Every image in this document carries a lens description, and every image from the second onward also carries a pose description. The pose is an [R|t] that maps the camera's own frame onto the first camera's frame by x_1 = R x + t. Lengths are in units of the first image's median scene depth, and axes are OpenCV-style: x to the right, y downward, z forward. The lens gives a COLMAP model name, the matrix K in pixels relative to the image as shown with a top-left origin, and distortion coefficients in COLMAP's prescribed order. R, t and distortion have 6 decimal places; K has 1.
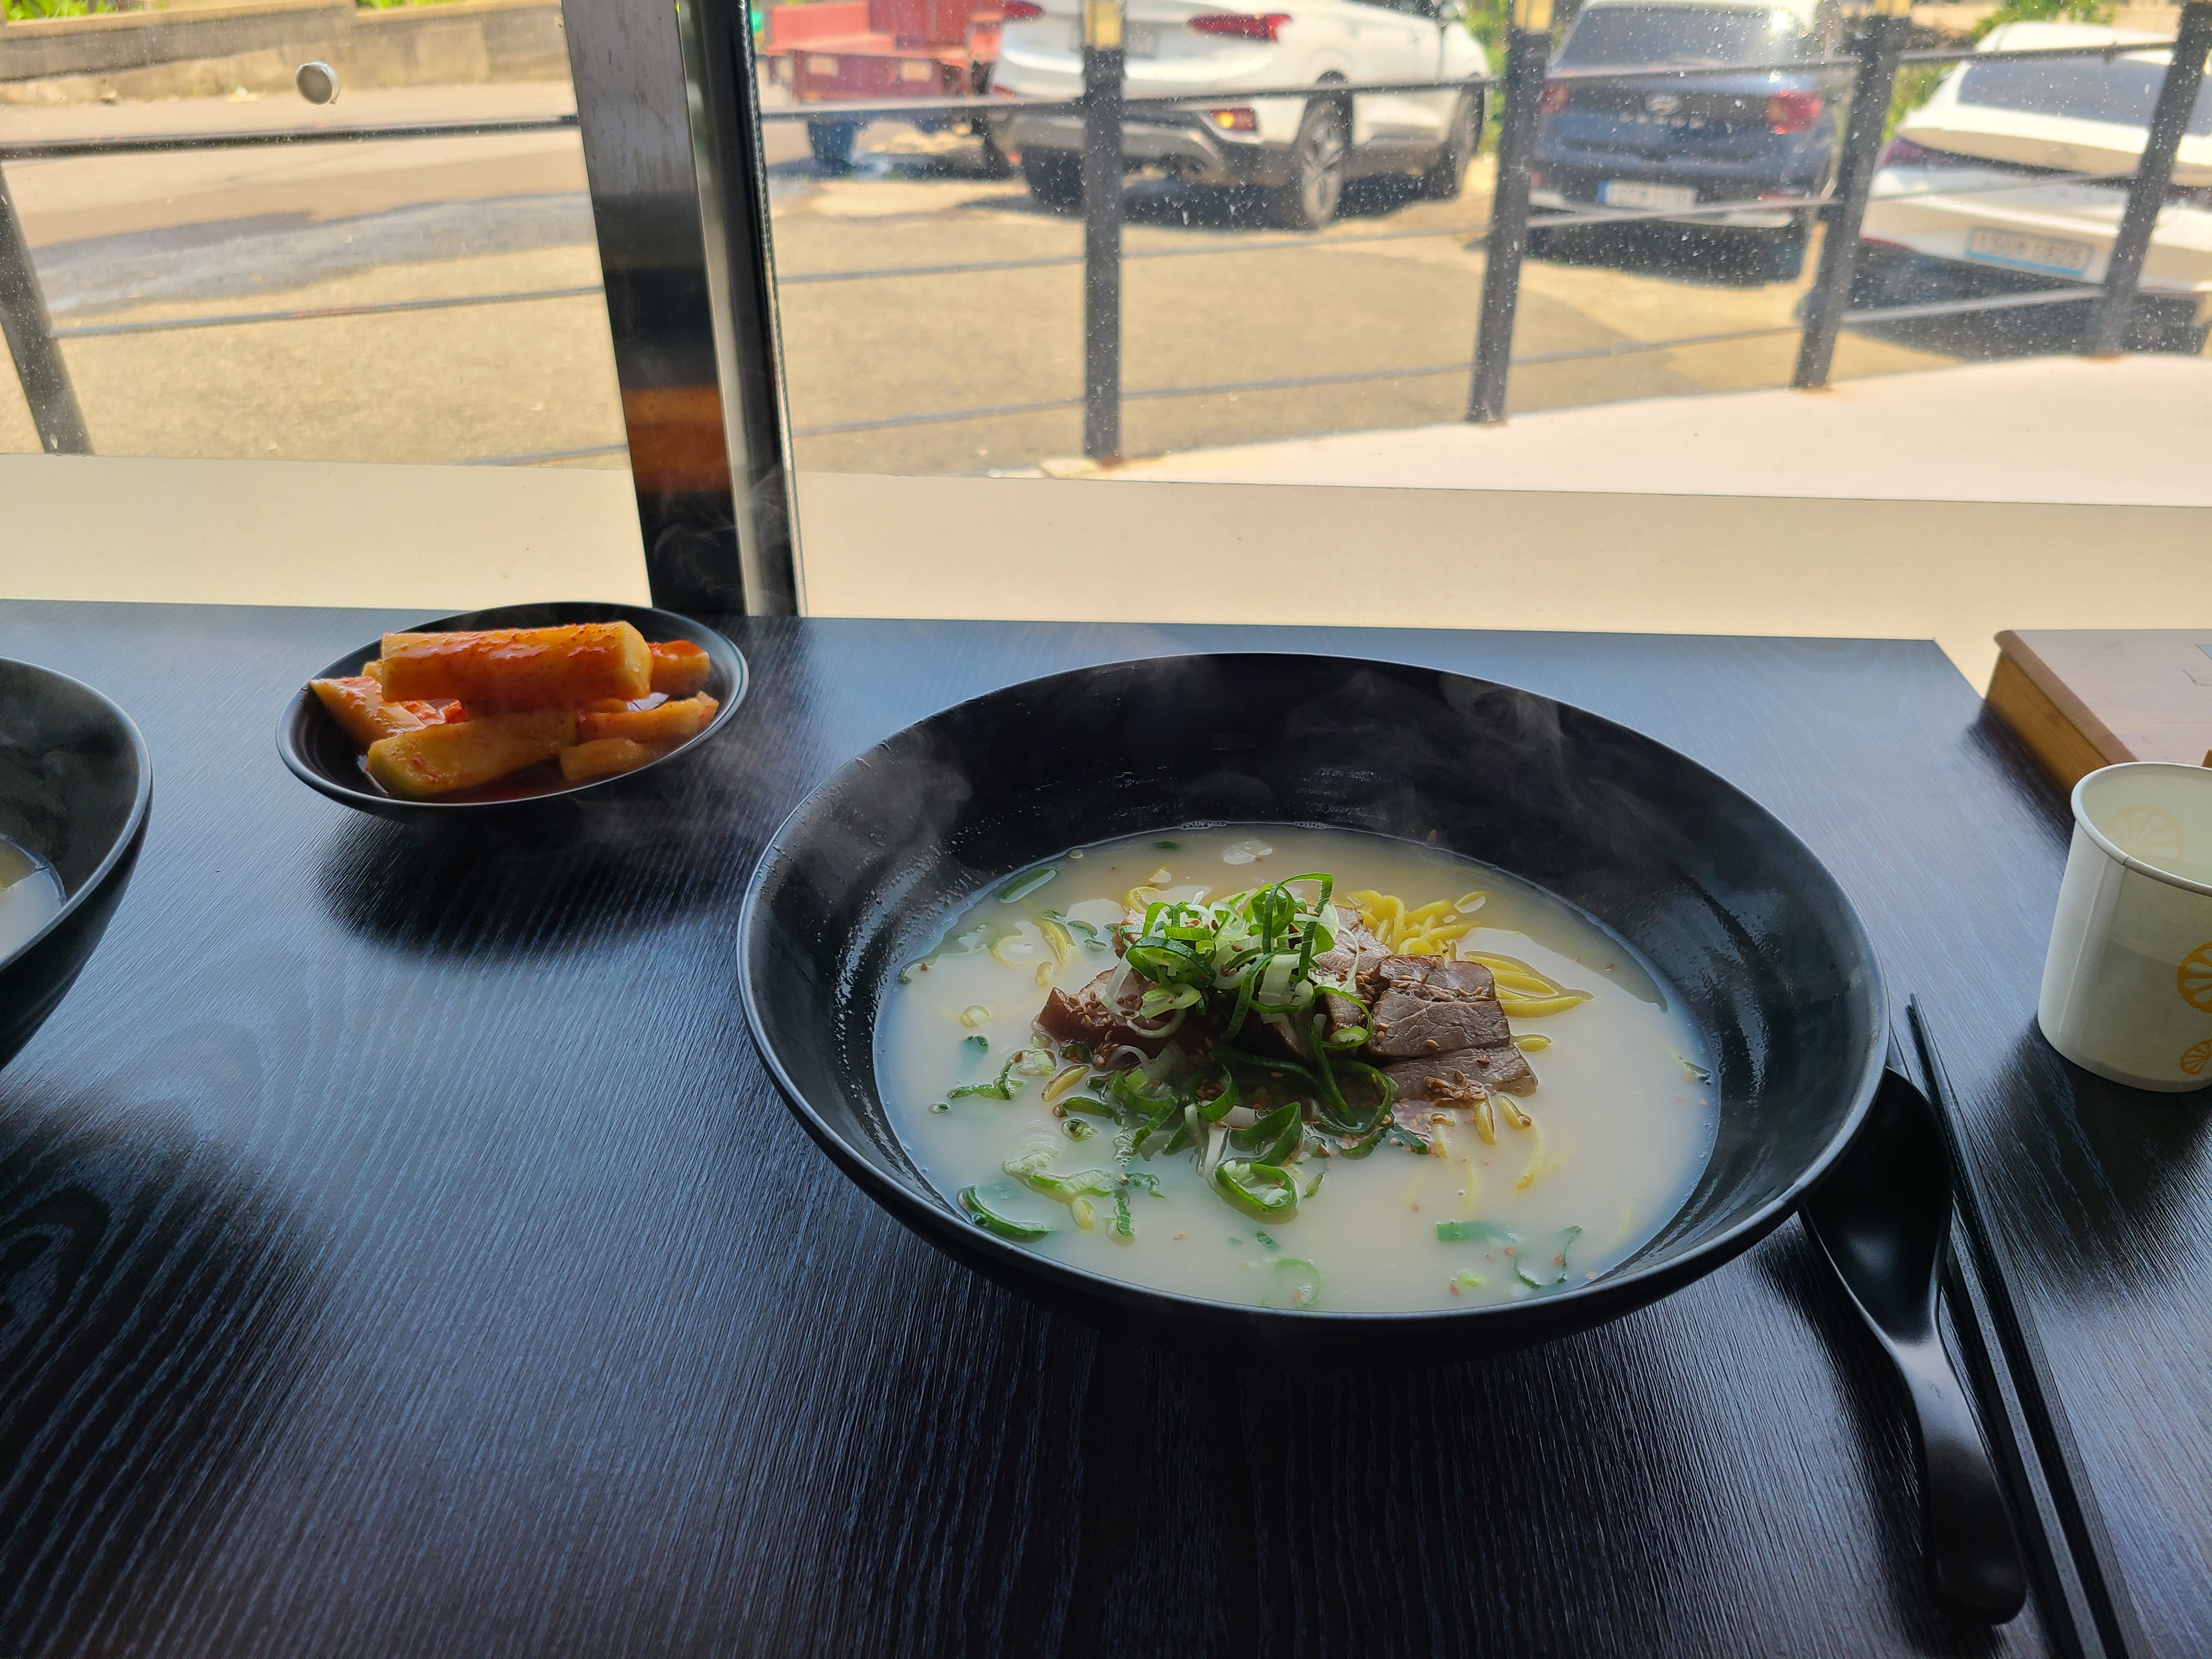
lens RADIAL K [[1689.4, 0, 1106.0], [0, 1689.4, 829.5], [0, 0, 1]] dist [-0.000511, 0.003582]
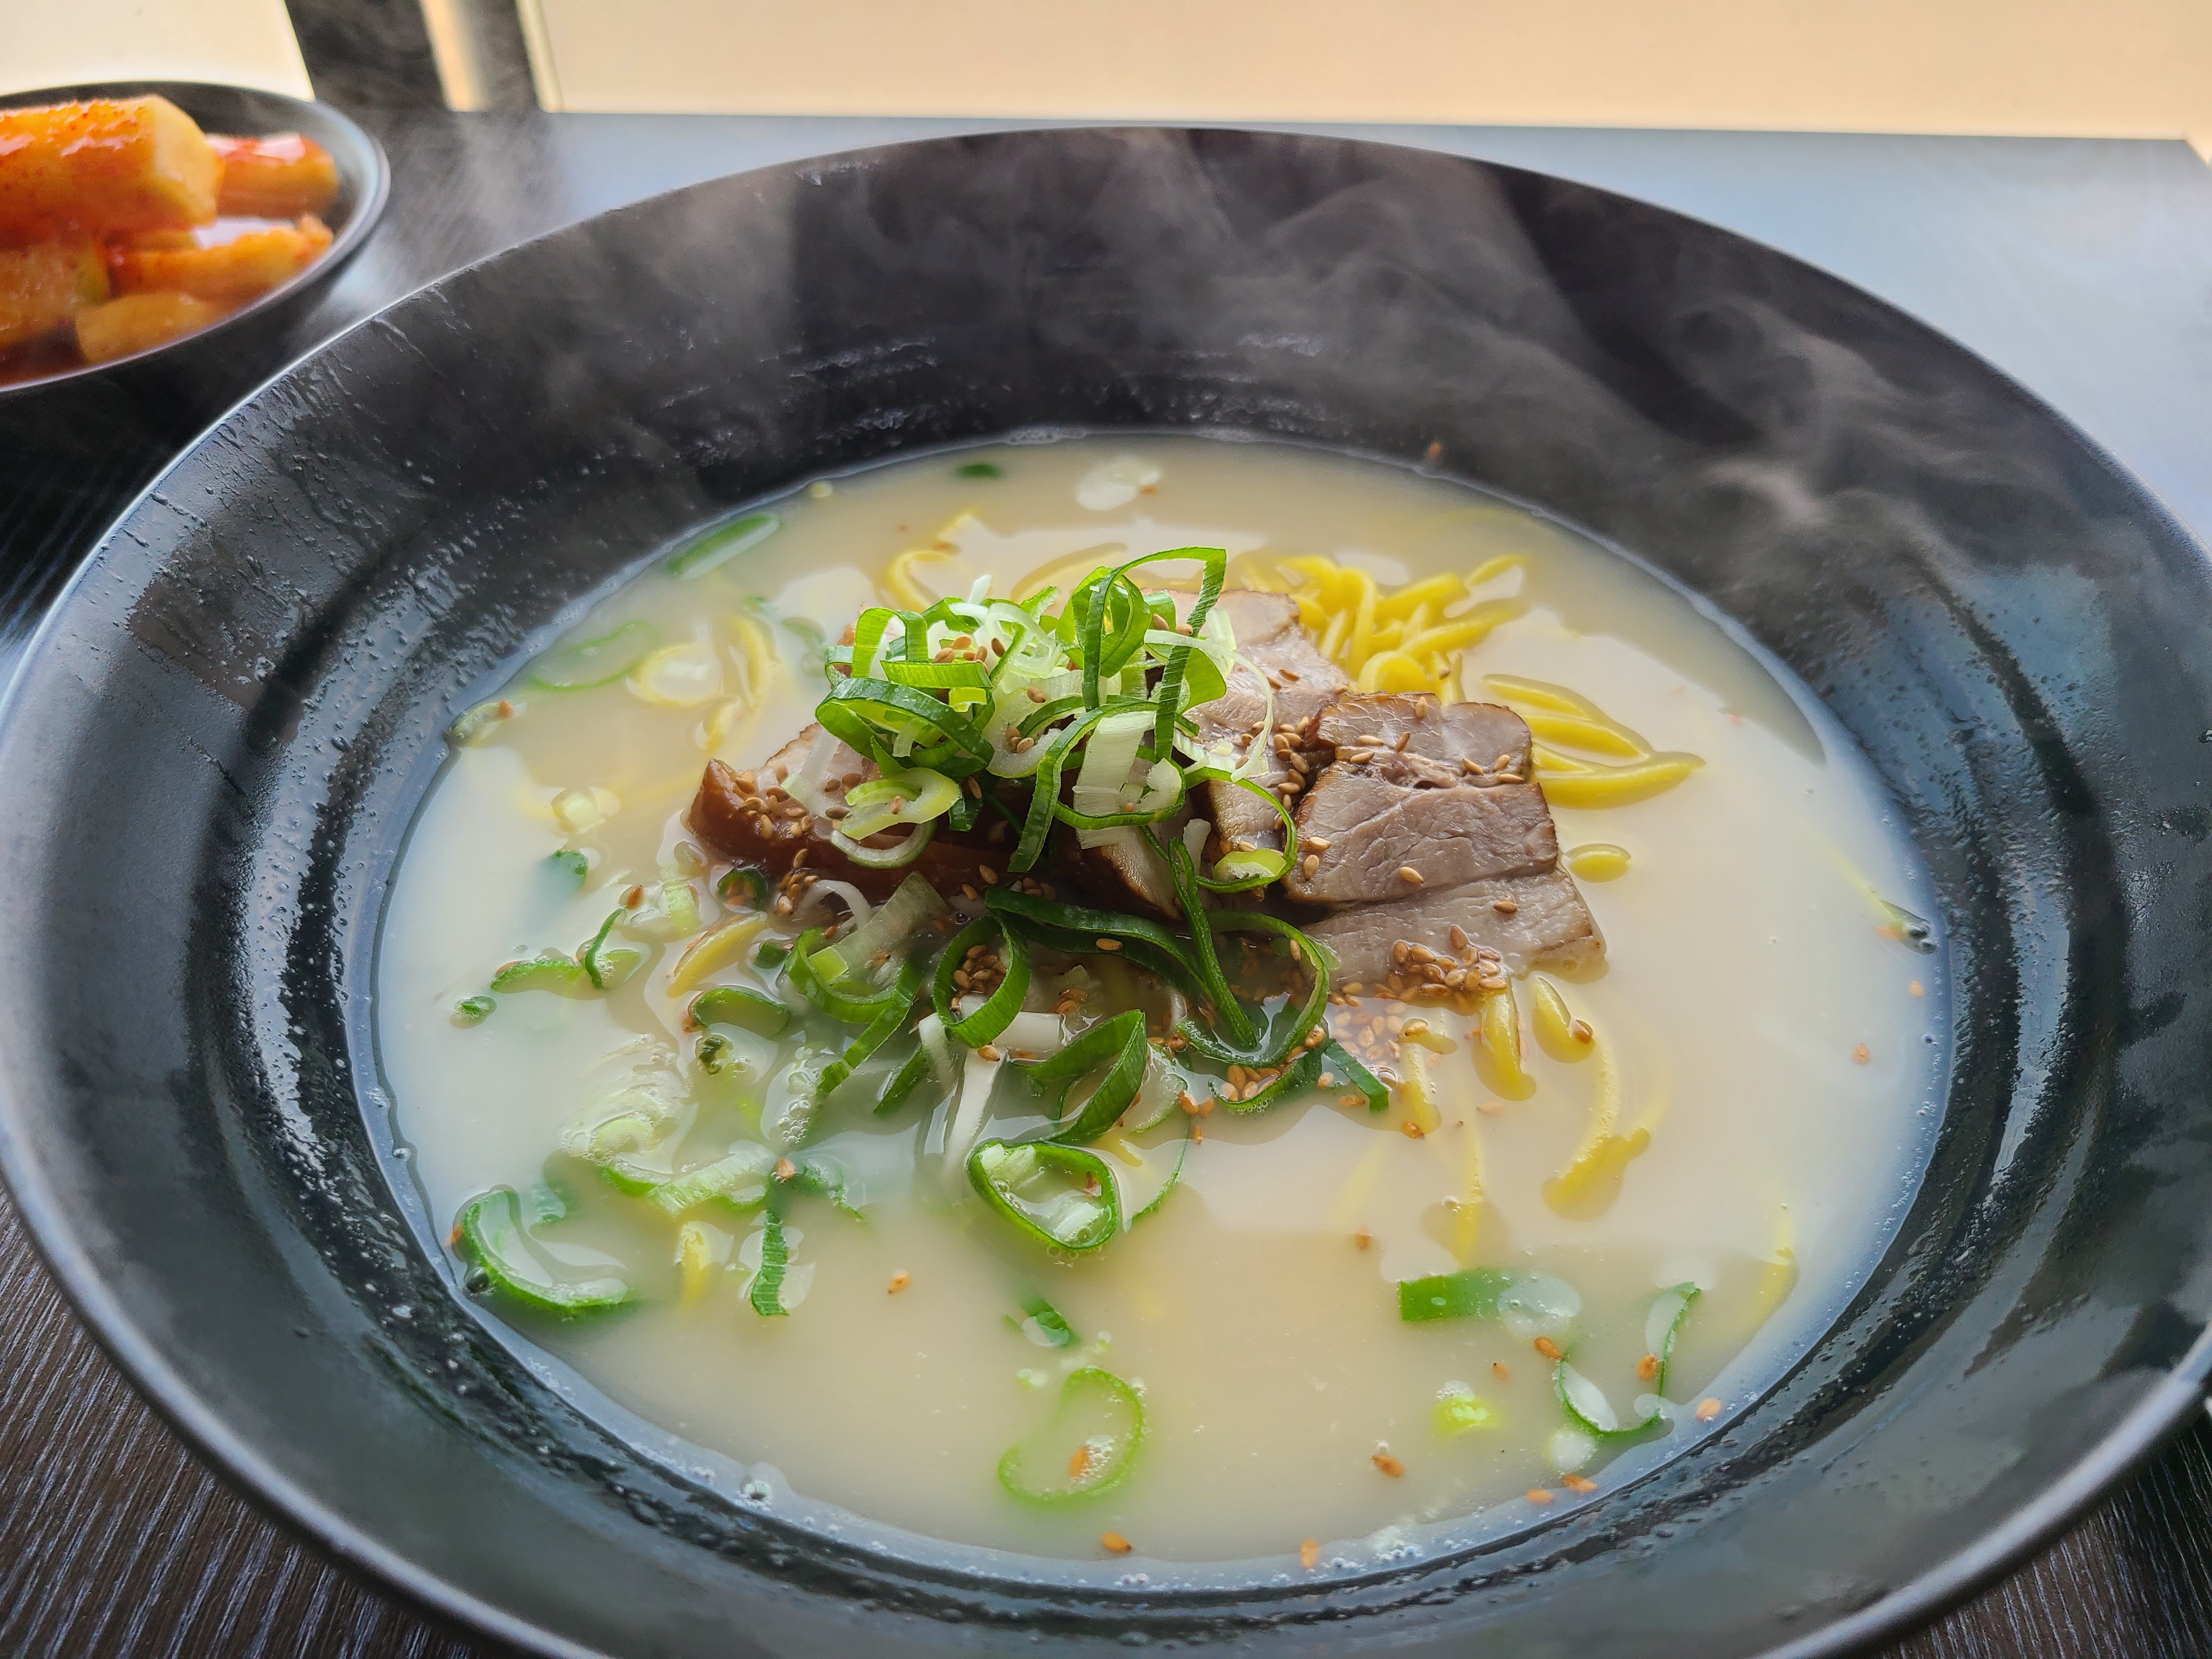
lens RADIAL K [[1689.4, 0, 1106.0], [0, 1689.4, 829.5], [0, 0, 1]] dist [-0.000511, 0.003582]
pose [[0.999977, -0.004559, -0.004977, 0.101579], [0.005633, 0.969984, 0.243104, -0.015146], [0.003720, -0.243127, 0.969987, 0.495695]]
